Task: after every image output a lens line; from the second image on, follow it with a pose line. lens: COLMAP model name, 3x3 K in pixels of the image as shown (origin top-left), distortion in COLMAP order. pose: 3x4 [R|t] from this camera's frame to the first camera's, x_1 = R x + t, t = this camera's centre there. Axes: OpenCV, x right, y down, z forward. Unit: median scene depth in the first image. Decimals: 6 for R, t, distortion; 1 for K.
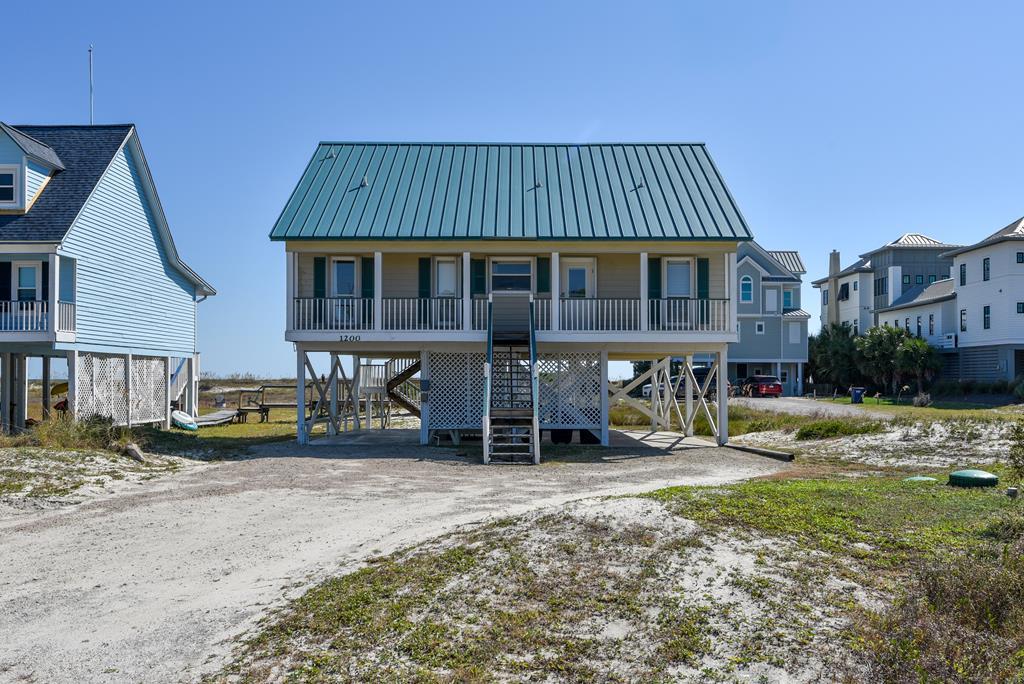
lens RADIAL K [[864.5, 0, 494.7], [0, 864.5, 379.7], [0, 0, 1]] dist [0.000860, -0.000010]
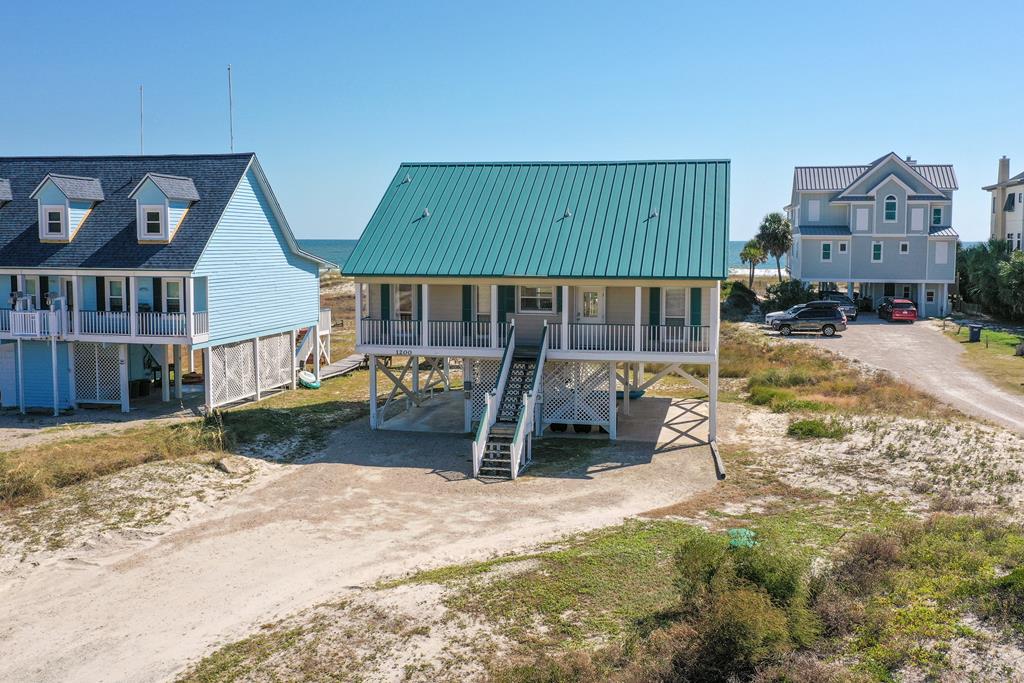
lens RADIAL K [[913.3, 0, 559.7], [0, 913.3, 312.1], [0, 0, 1]] dist [-0.007866, -0.008105]
pose [[0.986931, 0.013933, -0.160537, 0.247479], [-0.001052, 0.996791, 0.080046, -0.195439], [0.161137, -0.078831, 0.983779, -0.247006]]
